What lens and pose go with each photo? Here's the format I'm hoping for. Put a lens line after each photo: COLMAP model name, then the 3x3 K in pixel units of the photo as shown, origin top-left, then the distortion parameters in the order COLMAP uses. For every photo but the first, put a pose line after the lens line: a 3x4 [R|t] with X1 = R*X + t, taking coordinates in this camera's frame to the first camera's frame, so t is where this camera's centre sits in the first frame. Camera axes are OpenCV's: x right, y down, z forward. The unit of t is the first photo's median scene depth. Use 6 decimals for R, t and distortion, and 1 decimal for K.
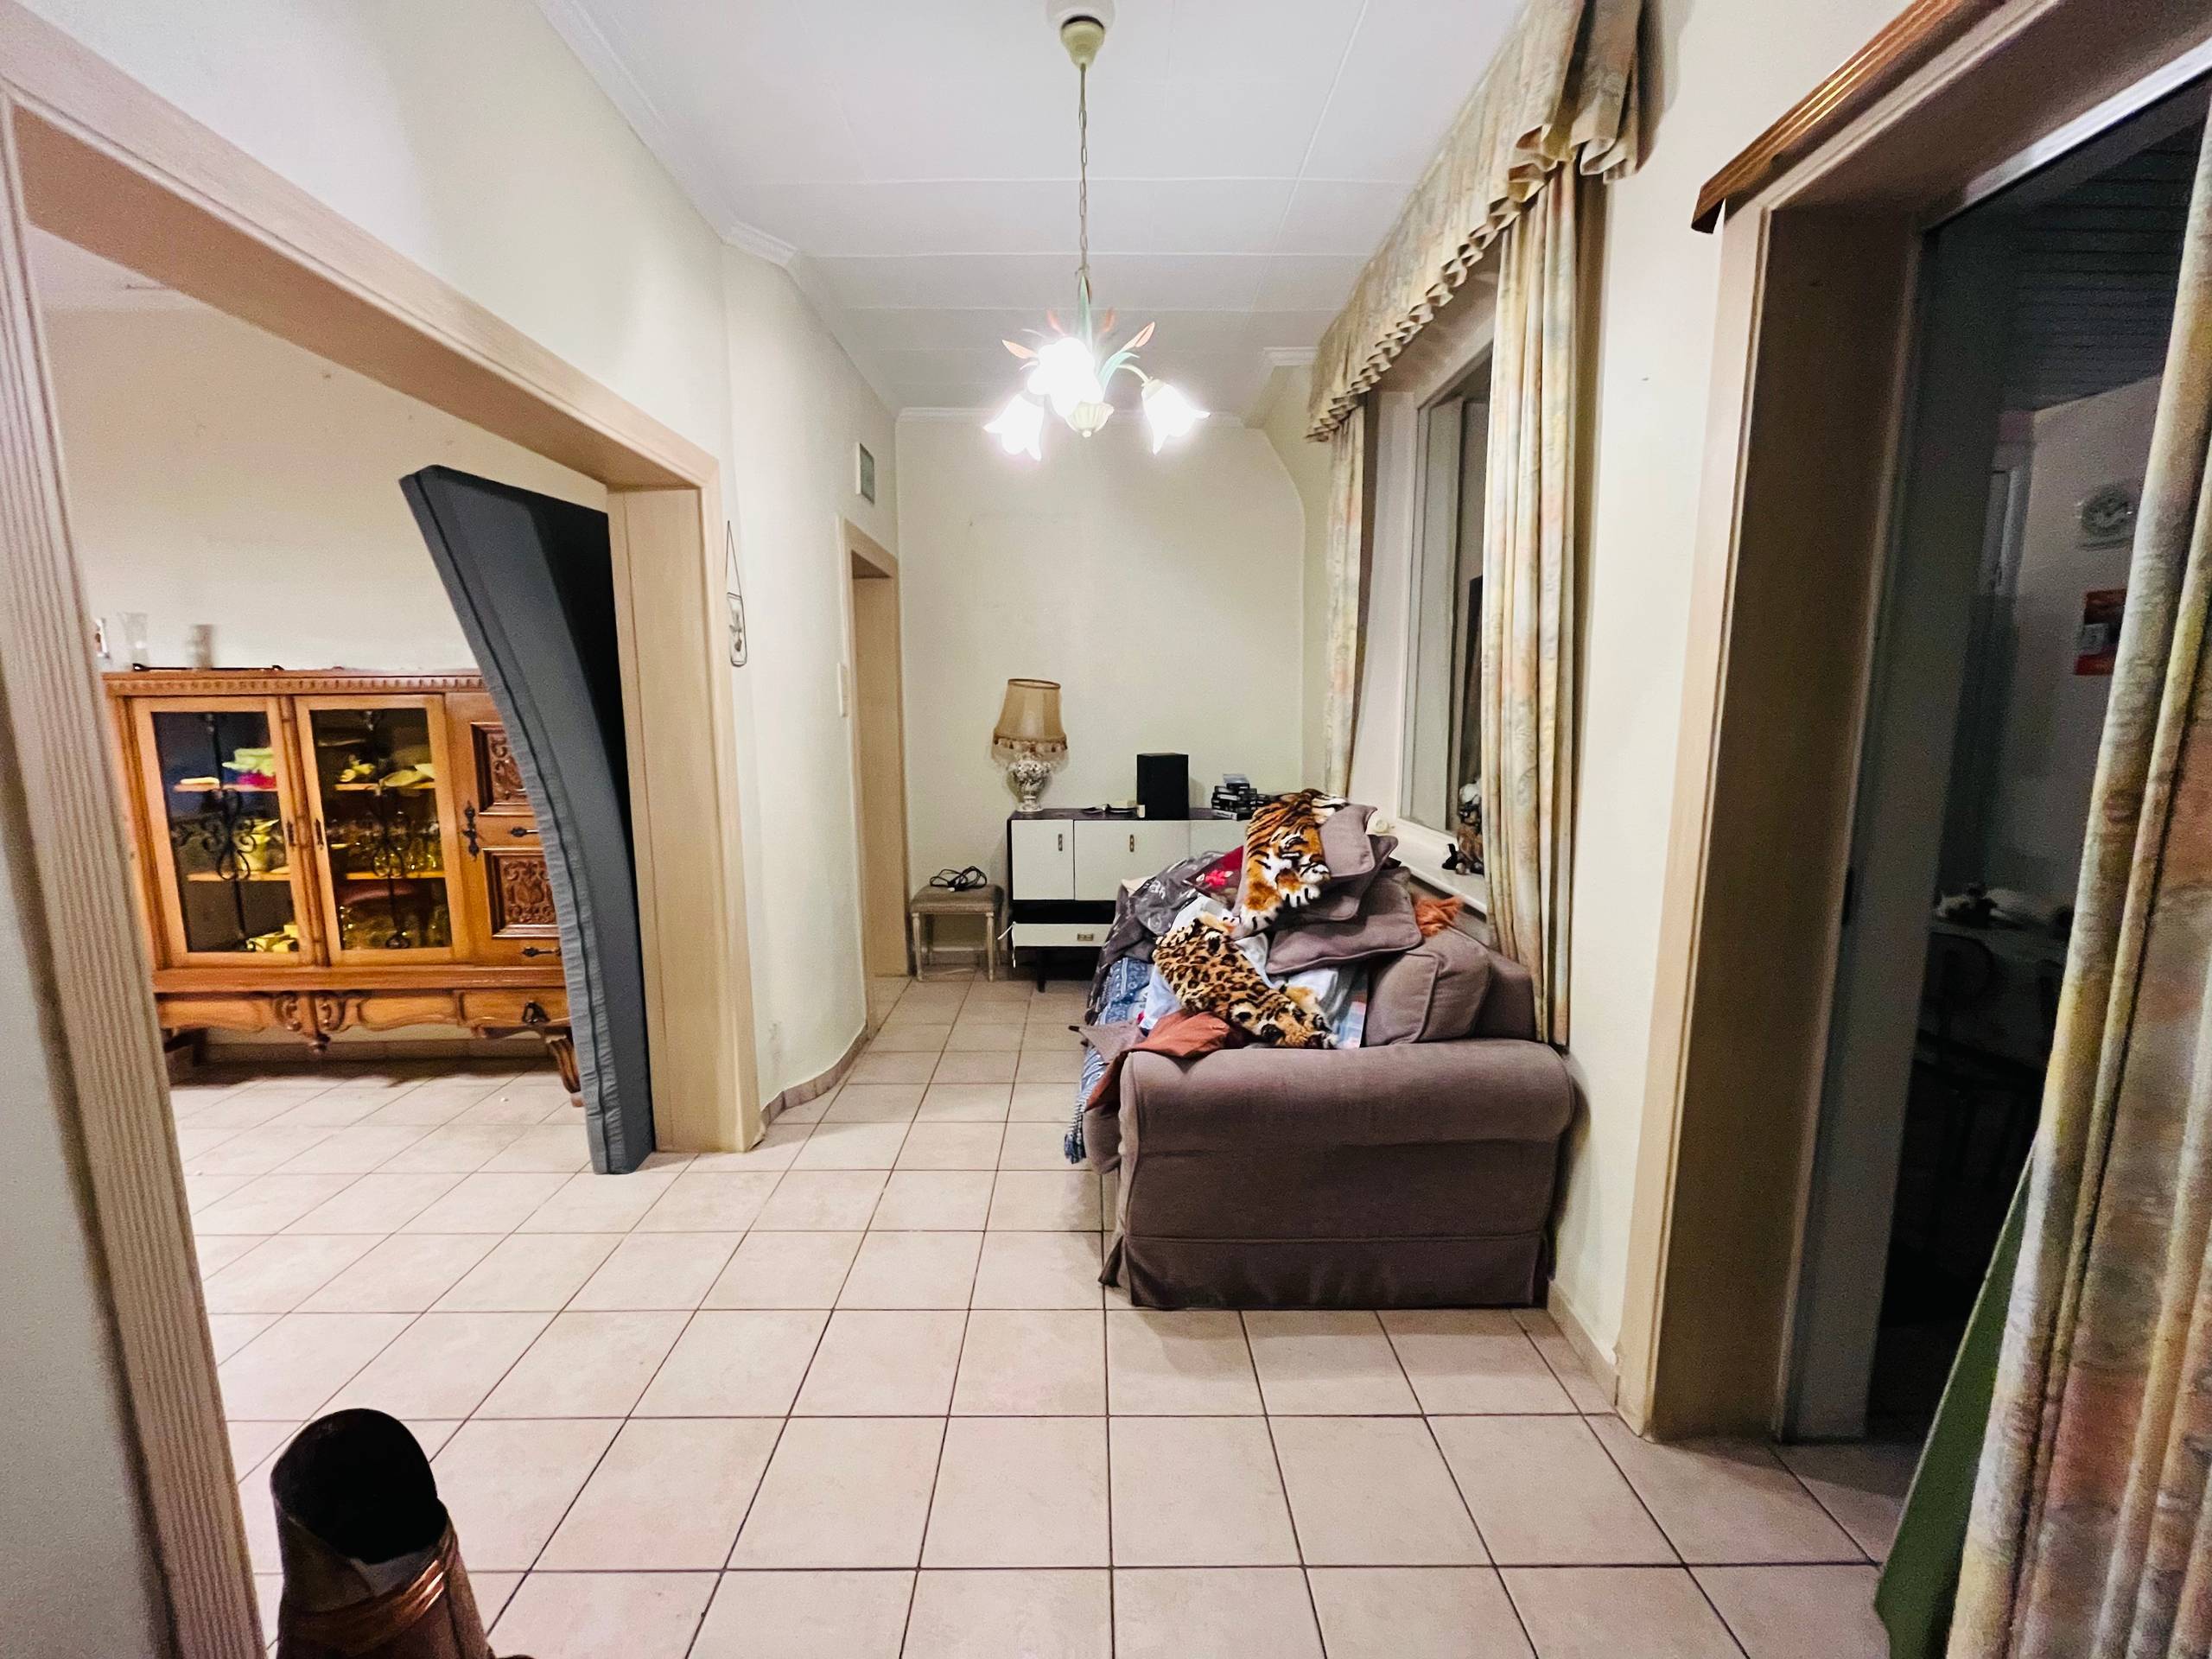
lens RADIAL K [[896.0, 0, 1103.0], [0, 896.0, 831.3], [0, 0, 1]] dist [0.000484, 0.000040]
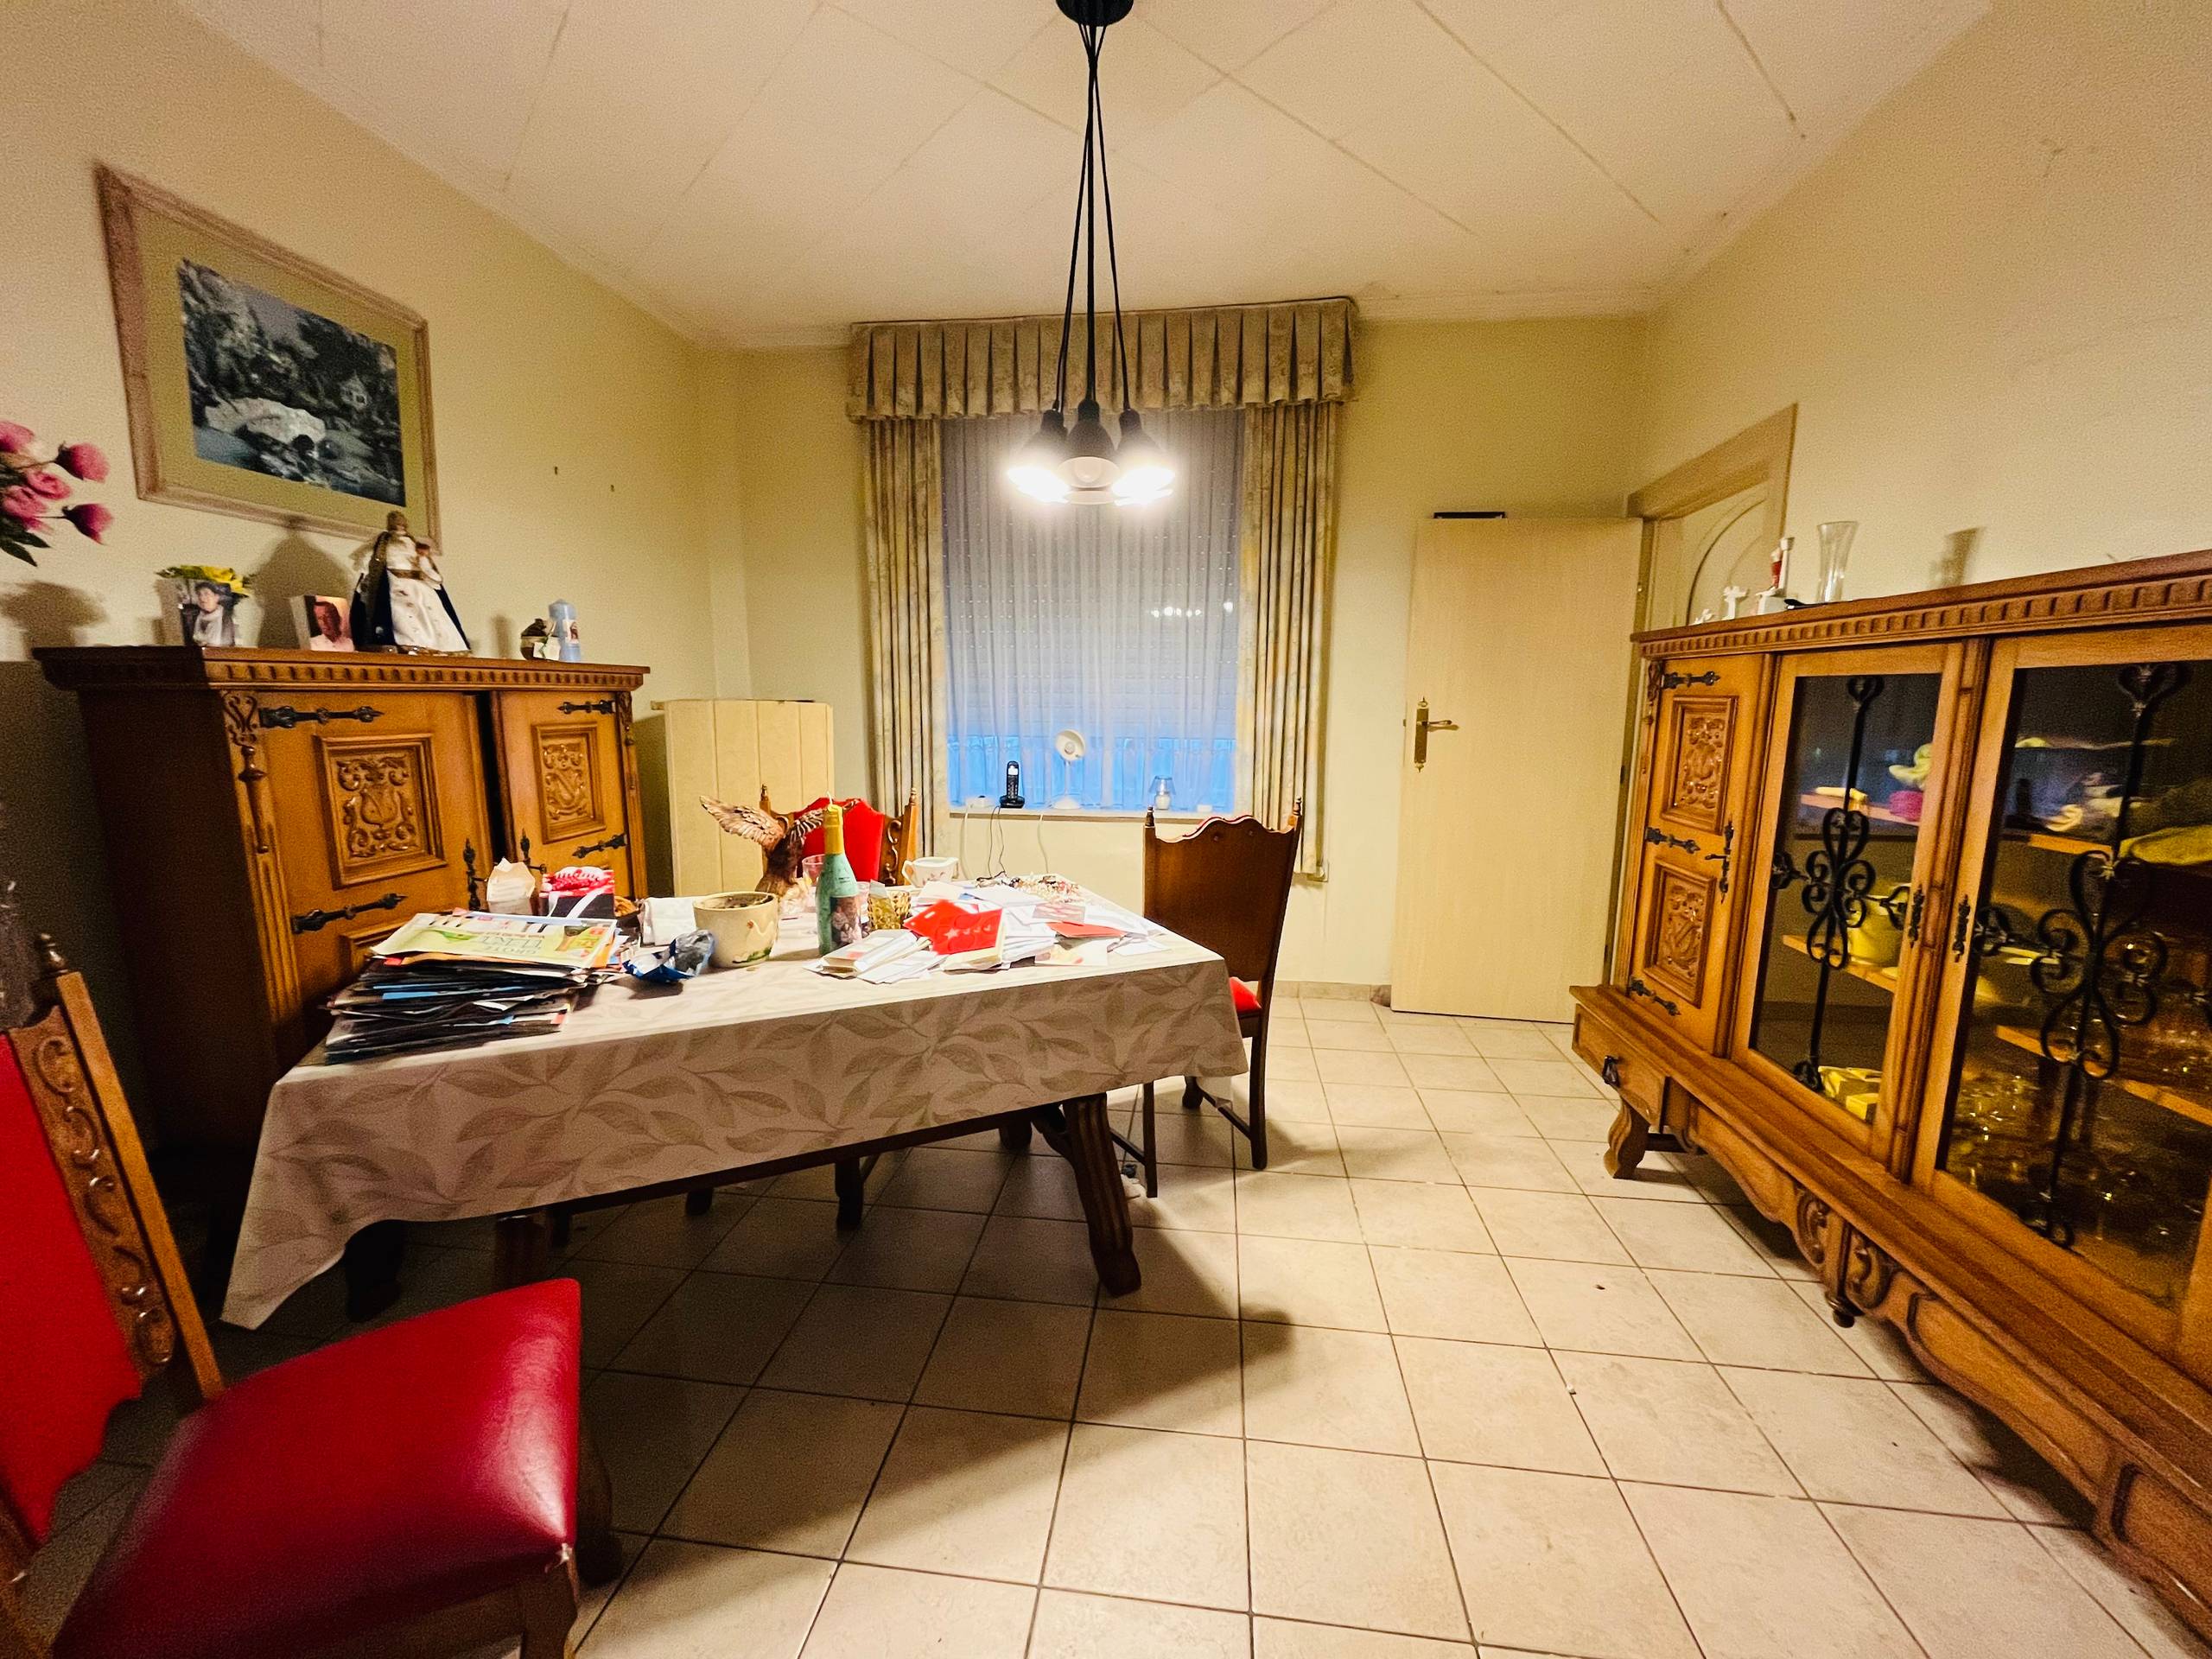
lens RADIAL K [[896.0, 0, 1107.0], [0, 896.0, 835.8], [0, 0, 1]] dist [0.000484, 0.000040]
pose [[-0.127082, 0.161116, -0.978719, -0.353590], [-0.144277, 0.973223, 0.178945, -0.065254], [0.981343, 0.163947, -0.100434, 0.590351]]
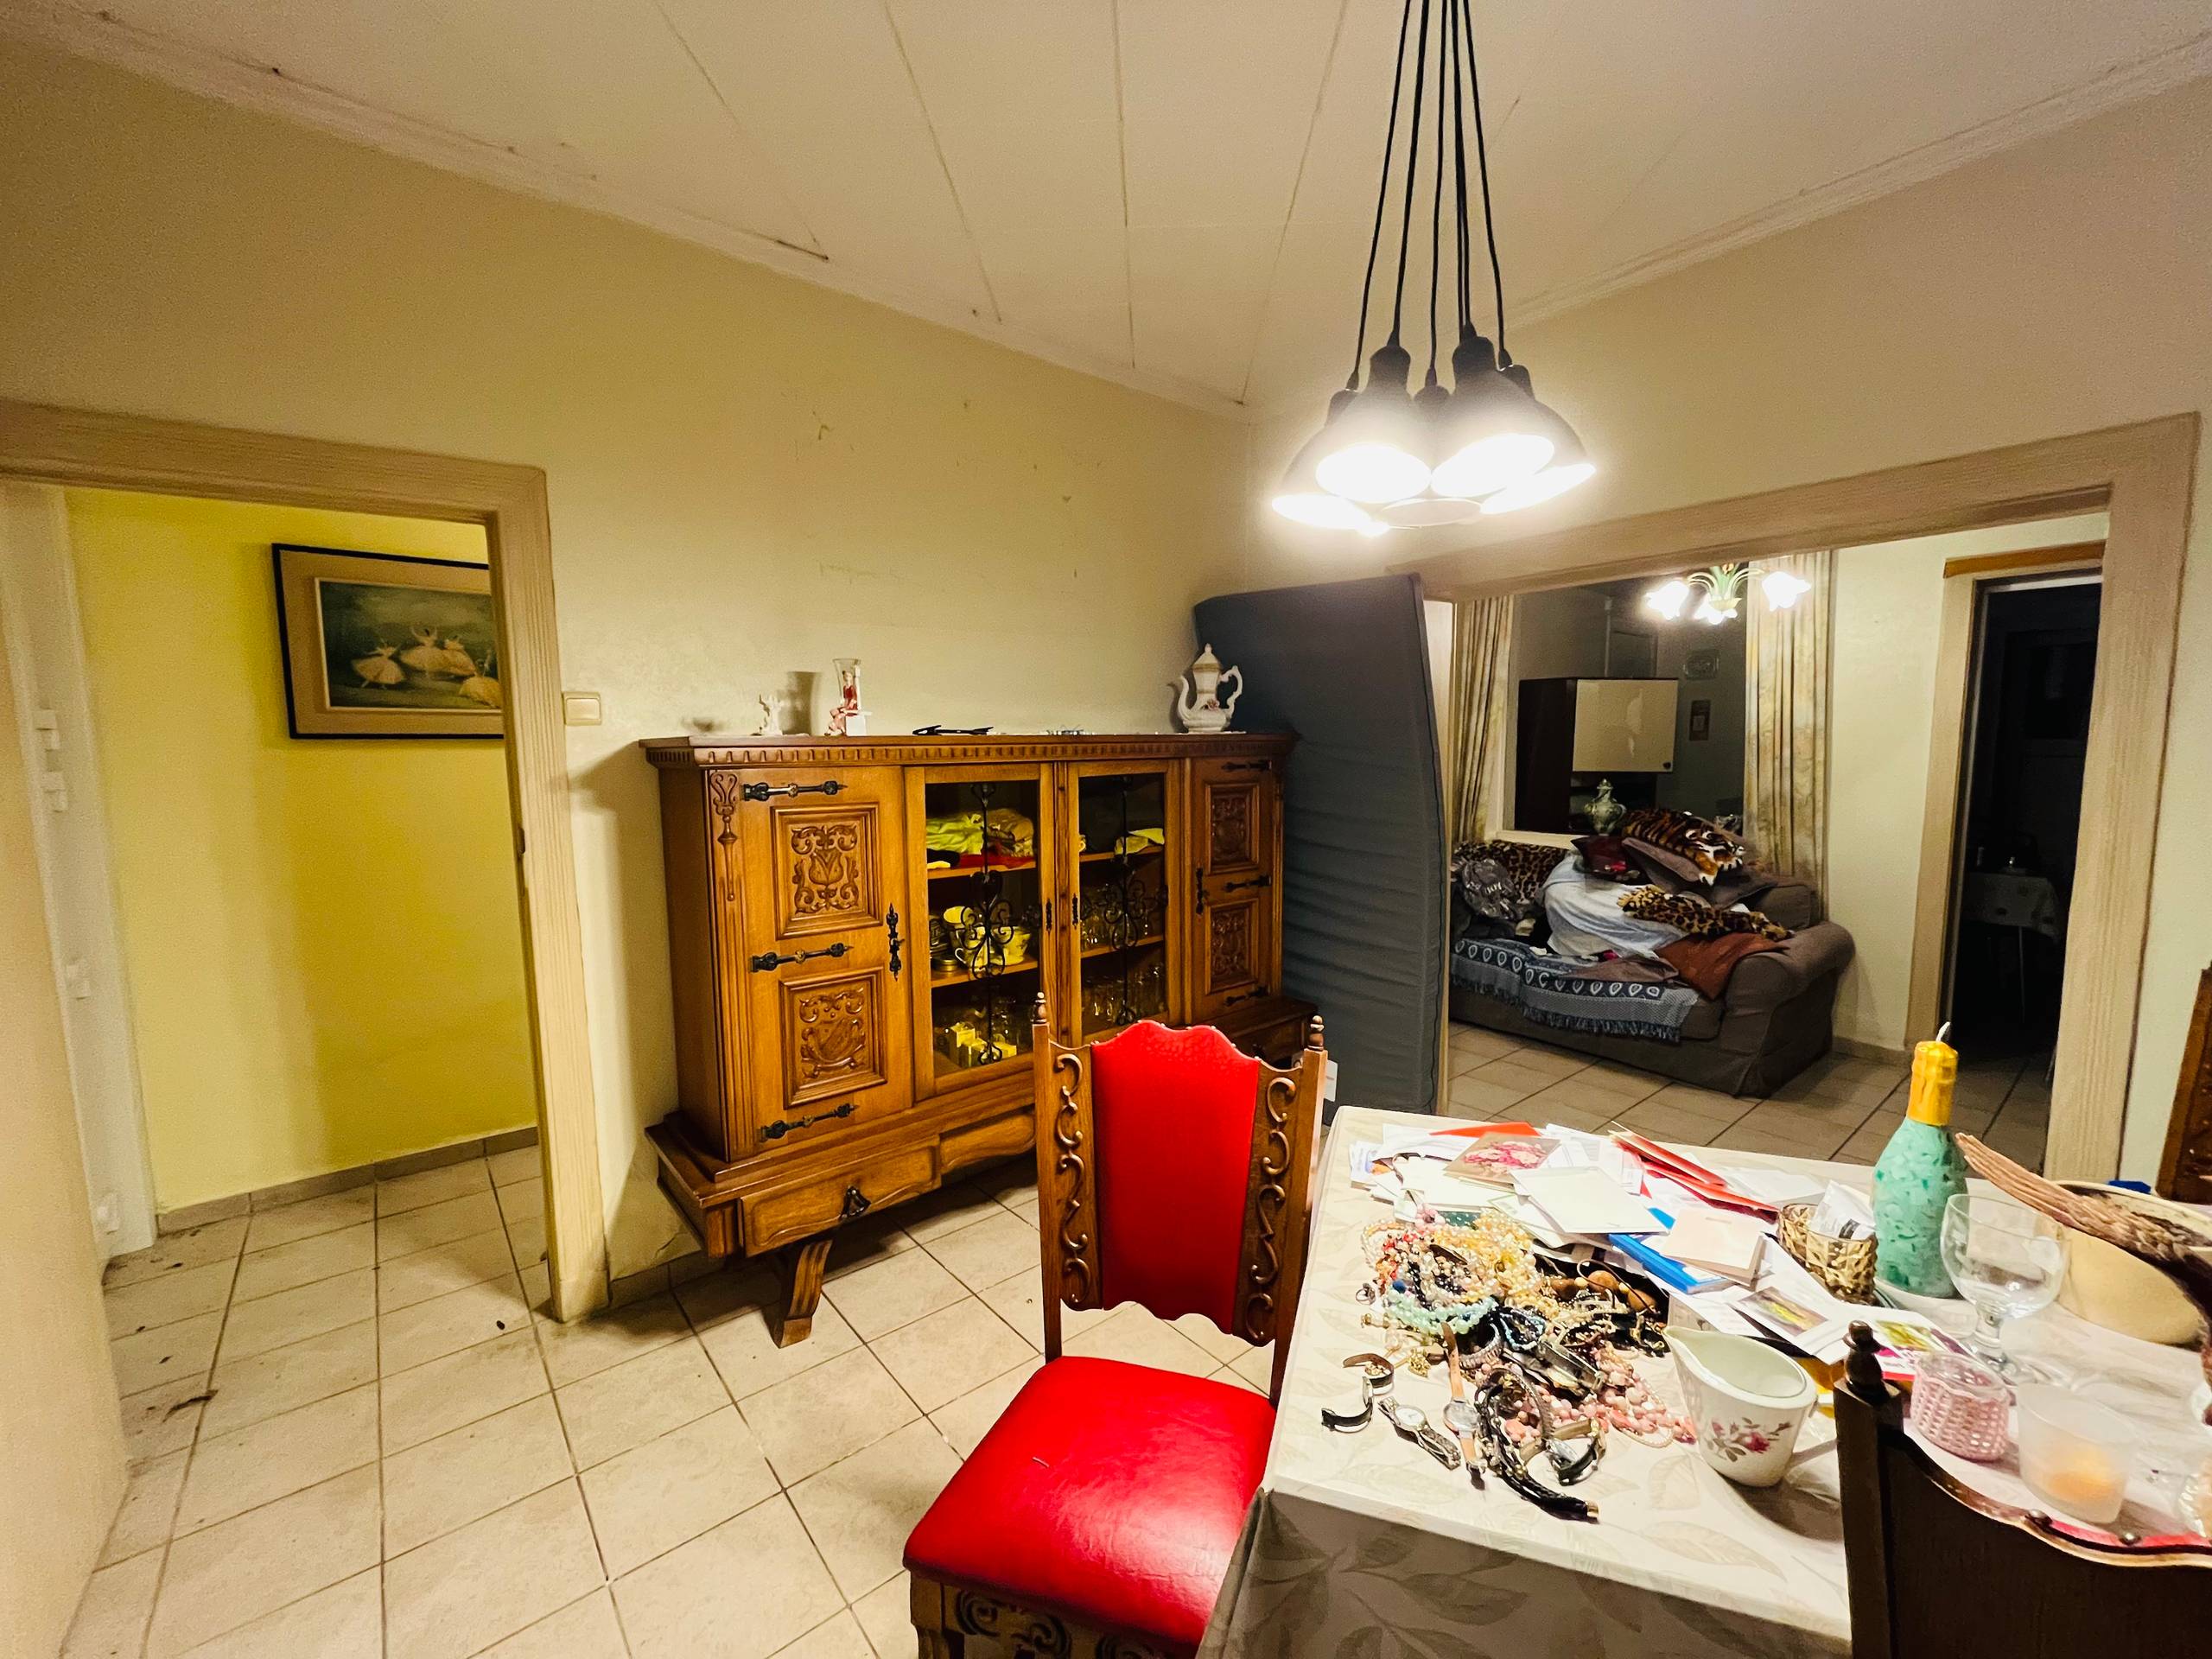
lens RADIAL K [[896.0, 0, 1106.5], [0, 896.0, 828.5], [0, 0, 1]] dist [0.000484, 0.000040]
pose [[0.782489, -0.060677, 0.619700, -1.413525], [0.090702, 0.995732, -0.017034, -0.062507], [-0.616022, 0.069537, 0.784654, 0.253907]]
